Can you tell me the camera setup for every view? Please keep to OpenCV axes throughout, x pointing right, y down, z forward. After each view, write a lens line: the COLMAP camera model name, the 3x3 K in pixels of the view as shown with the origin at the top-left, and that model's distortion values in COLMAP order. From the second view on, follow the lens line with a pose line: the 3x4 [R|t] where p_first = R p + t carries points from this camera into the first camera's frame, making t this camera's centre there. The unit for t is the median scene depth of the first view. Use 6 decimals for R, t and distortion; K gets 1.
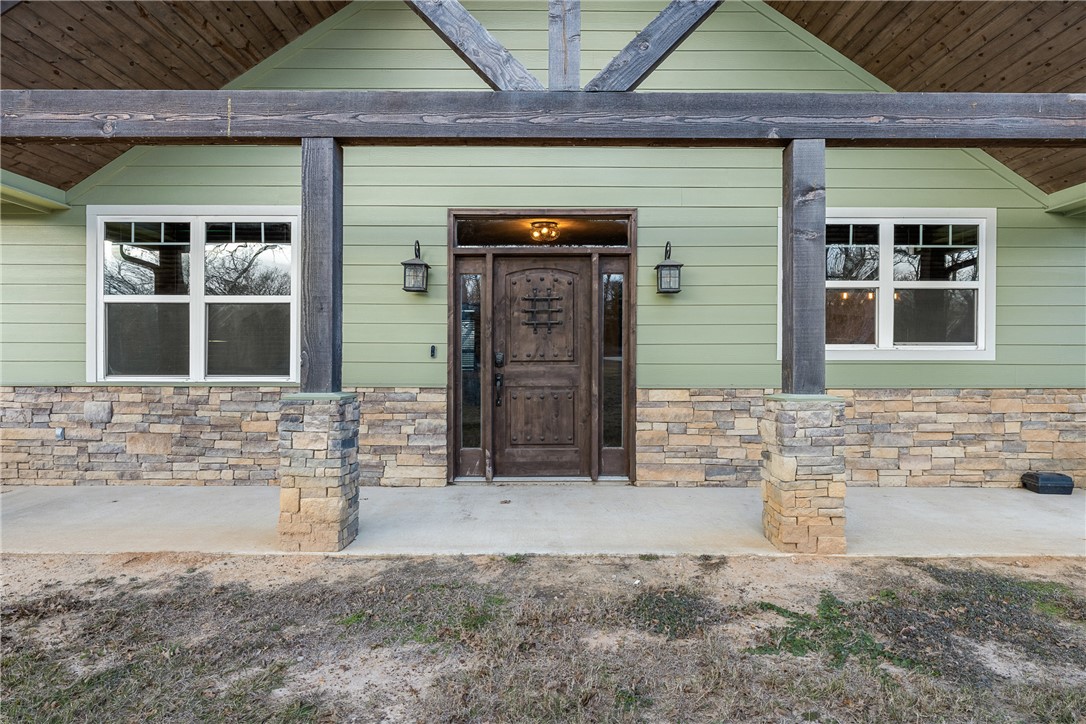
lens RADIAL K [[646.2, 0, 541.8], [0, 646.2, 363.2], [0, 0, 1]] dist [-0.001996, 0.000139]
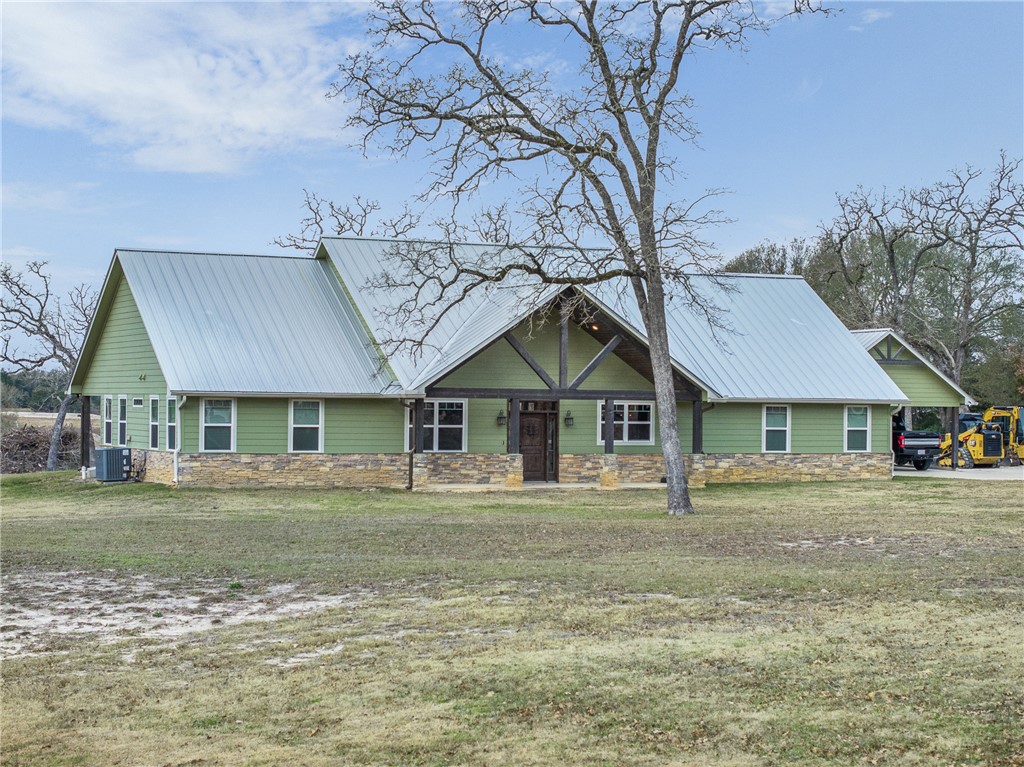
lens RADIAL K [[2096.8, 0, 512.2], [0, 2096.8, 384.7], [0, 0, 1]] dist [-0.217206, 0.000000]
pose [[0.910460, 0.011459, 0.413438, -4.559497], [-0.005308, 0.999858, -0.016024, -0.143274], [-0.413563, 0.012394, 0.910391, -8.767490]]
